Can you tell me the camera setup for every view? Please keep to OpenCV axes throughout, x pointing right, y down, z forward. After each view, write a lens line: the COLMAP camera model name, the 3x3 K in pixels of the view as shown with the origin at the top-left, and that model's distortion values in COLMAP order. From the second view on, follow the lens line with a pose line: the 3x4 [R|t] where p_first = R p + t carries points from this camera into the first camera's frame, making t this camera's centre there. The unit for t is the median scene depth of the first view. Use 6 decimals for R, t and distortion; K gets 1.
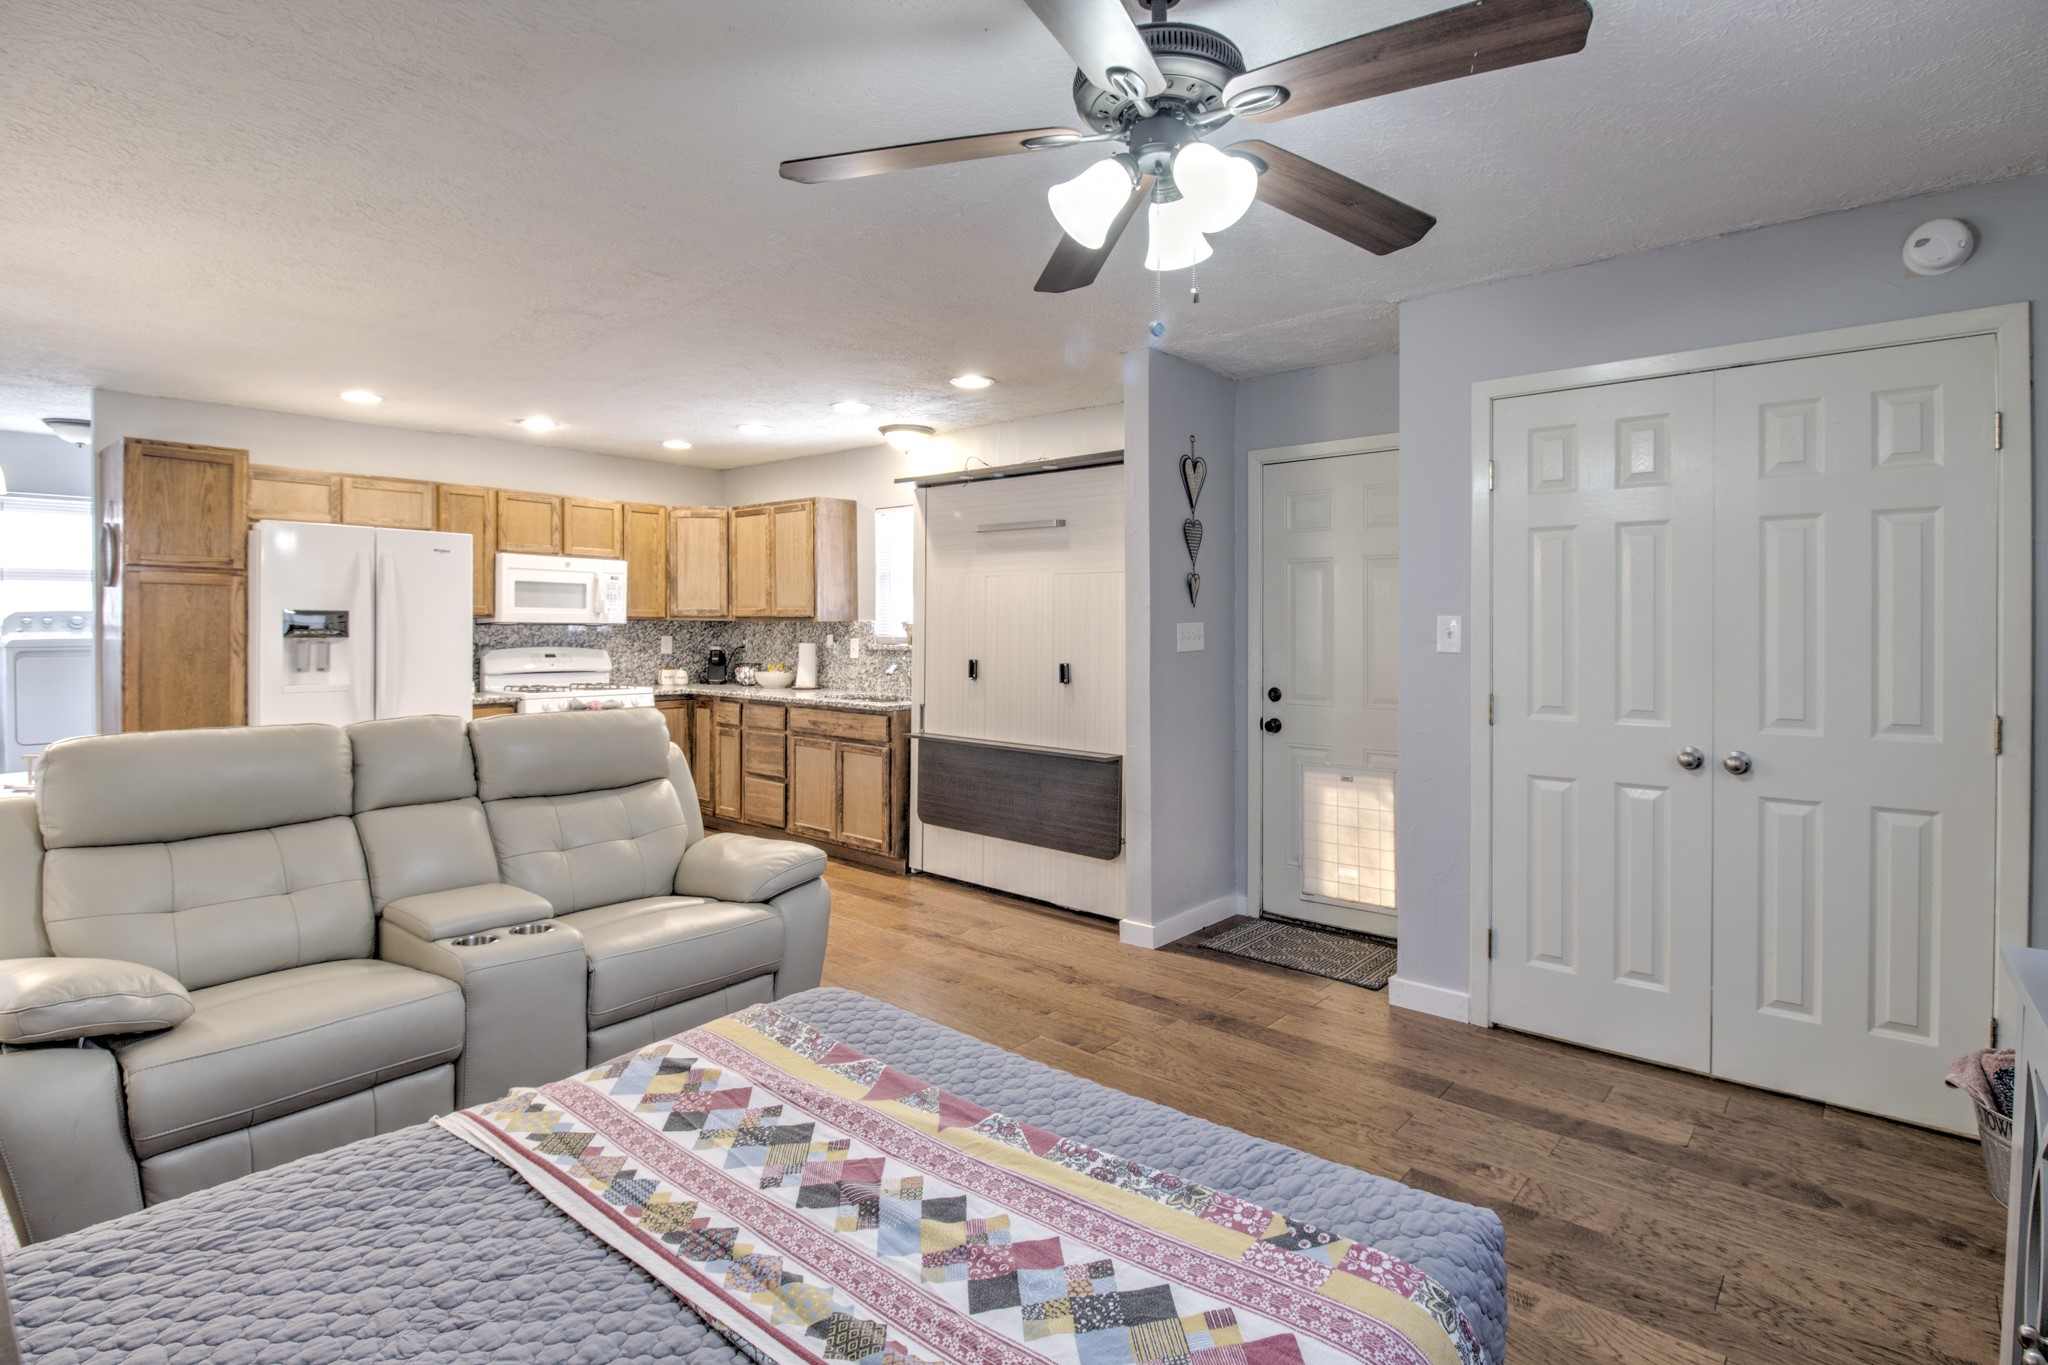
lens RADIAL K [[1017.7, 0, 1066.5], [0, 1017.7, 638.3], [0, 0, 1]] dist [-0.000408, -0.000216]
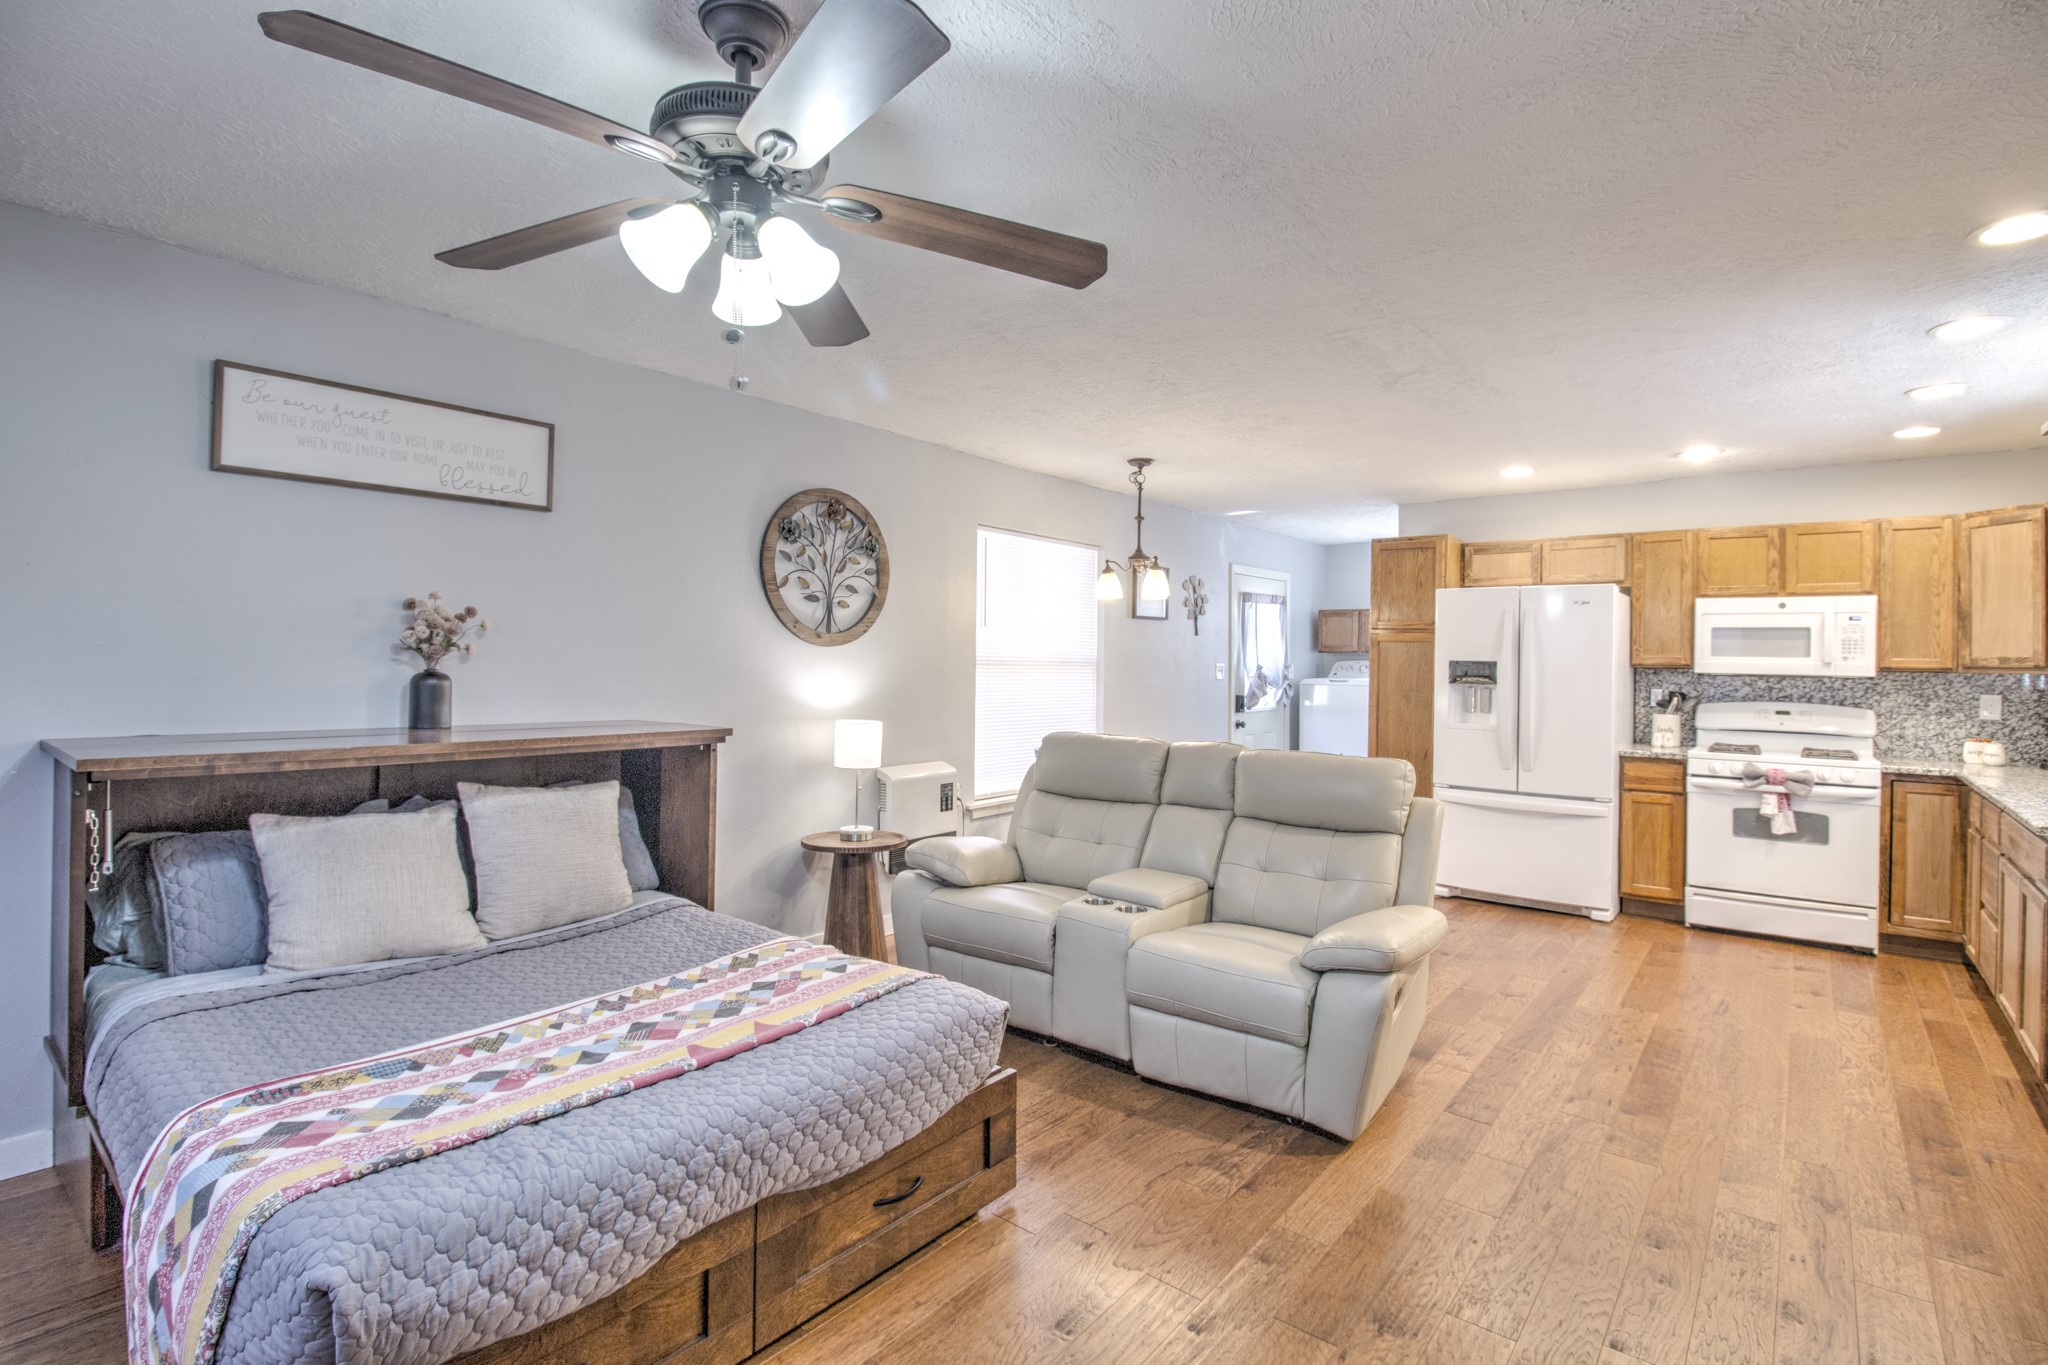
lens RADIAL K [[964.3, 0, 1031.0], [0, 964.3, 654.7], [0, 0, 1]] dist [-0.001231, -0.014962]
pose [[0.008355, -0.008844, -0.999926, 0.296846], [-0.023818, 0.999675, -0.009041, -0.009455], [0.999681, 0.023892, 0.008141, 0.365740]]
